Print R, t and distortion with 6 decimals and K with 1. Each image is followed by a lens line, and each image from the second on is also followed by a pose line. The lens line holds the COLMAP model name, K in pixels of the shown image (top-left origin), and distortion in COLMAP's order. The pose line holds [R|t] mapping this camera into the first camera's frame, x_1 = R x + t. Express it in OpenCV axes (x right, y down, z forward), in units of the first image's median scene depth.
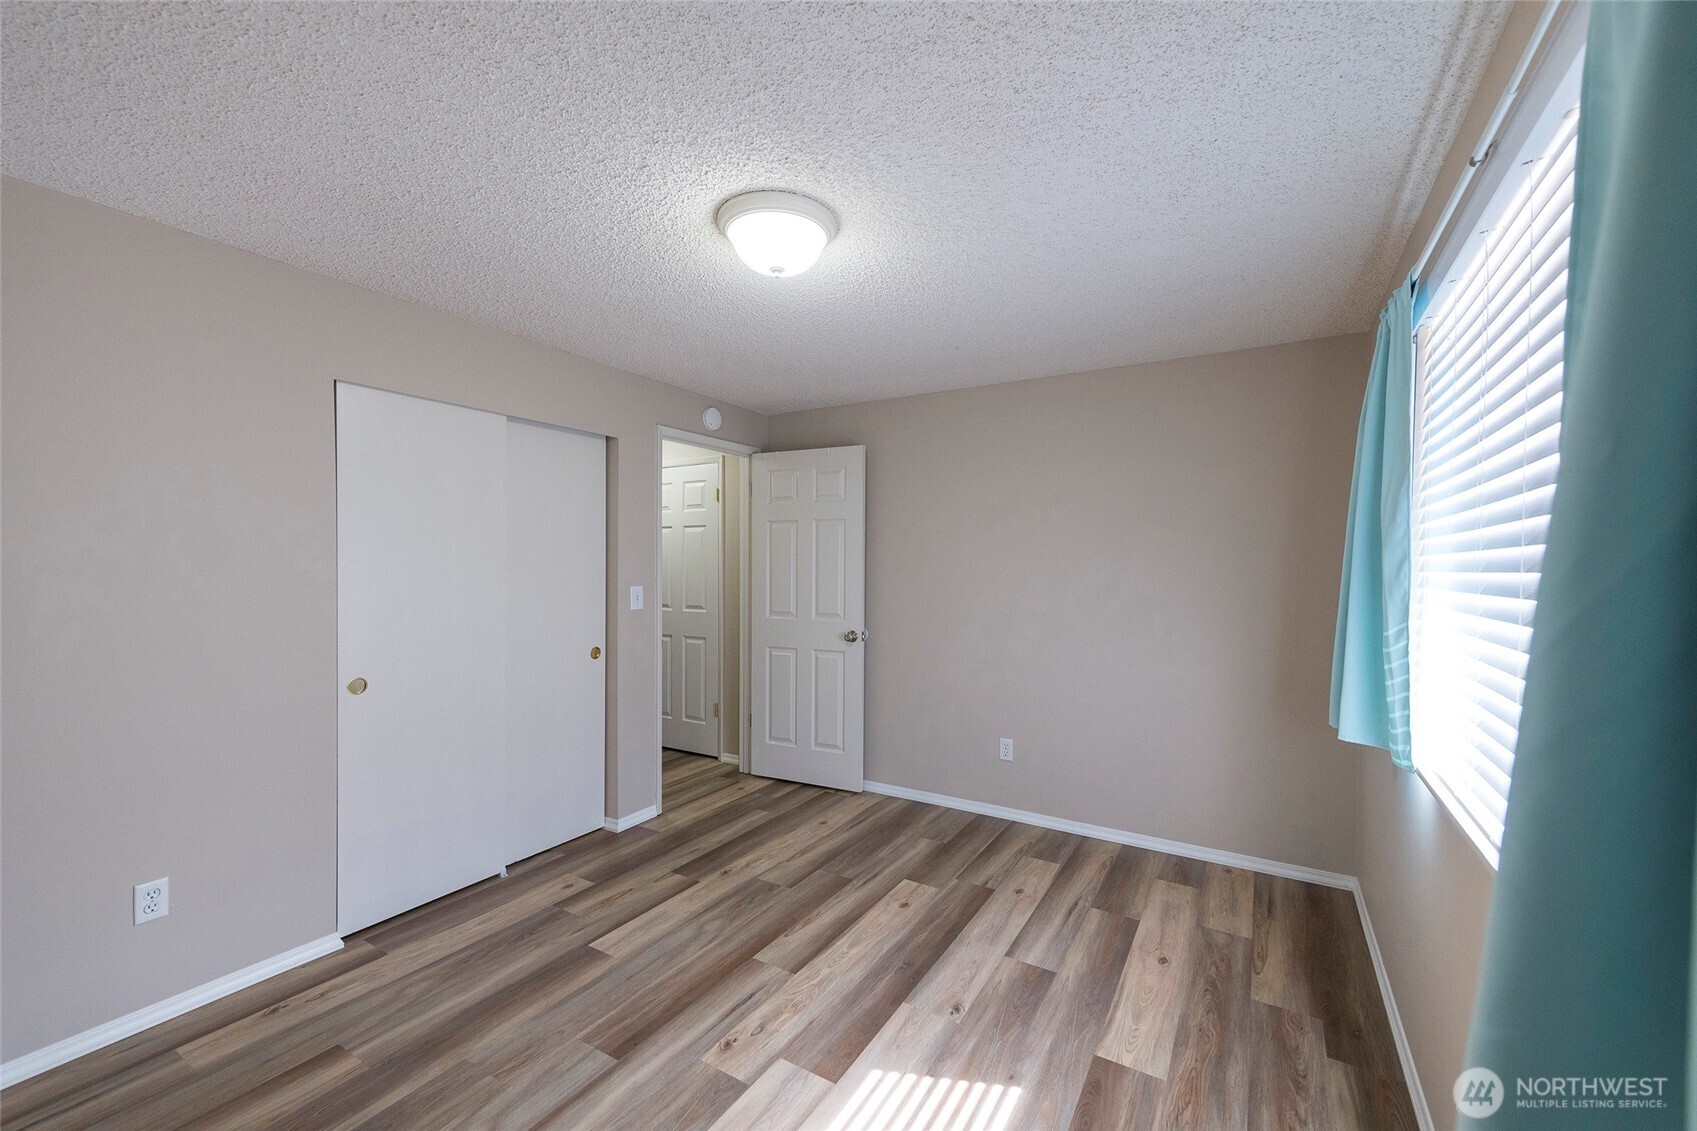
lens RADIAL K [[675.0, 0, 861.1], [0, 675.0, 570.9], [0, 0, 1]] dist [0.009042, 0.000034]
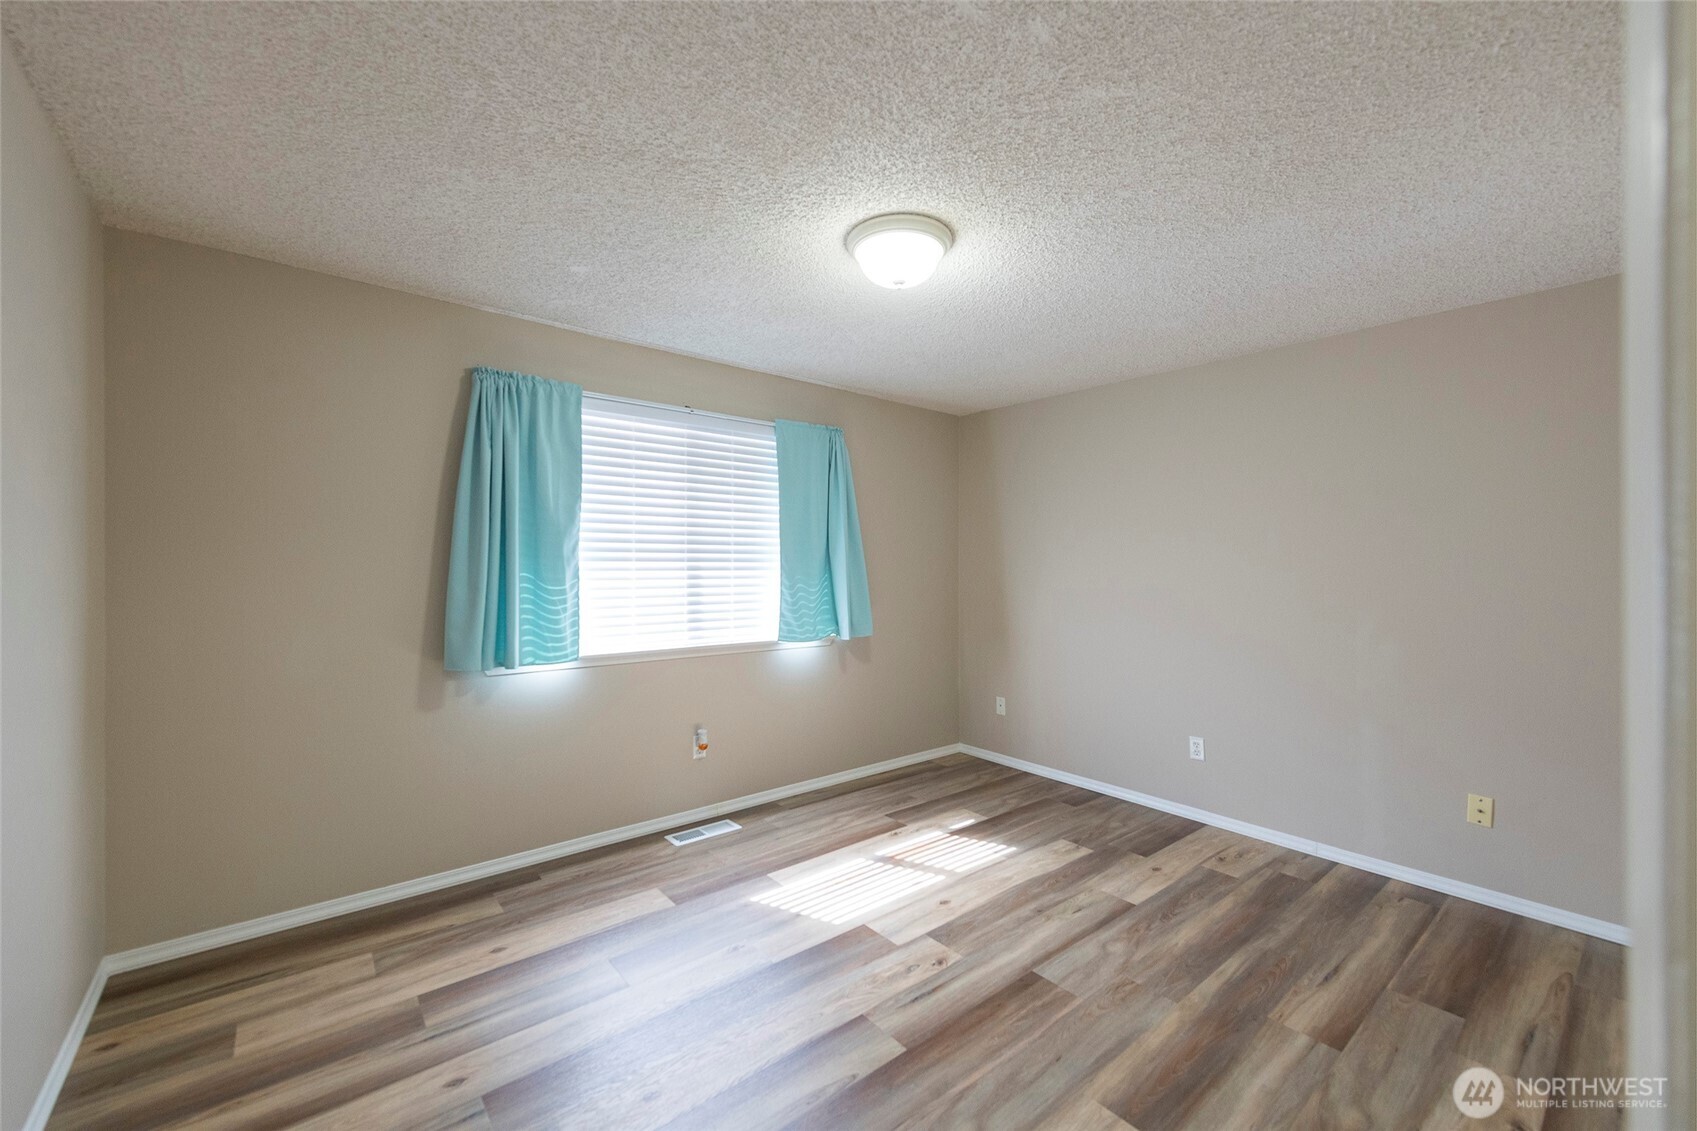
lens RADIAL K [[675.0, 0, 855.1], [0, 675.0, 562.8], [0, 0, 1]] dist [0.009042, 0.000034]
pose [[-0.943897, -0.008879, 0.330119, -0.419786], [-0.008914, 0.999959, 0.001407, 0.014161], [-0.330118, -0.001615, -0.943938, 2.063777]]
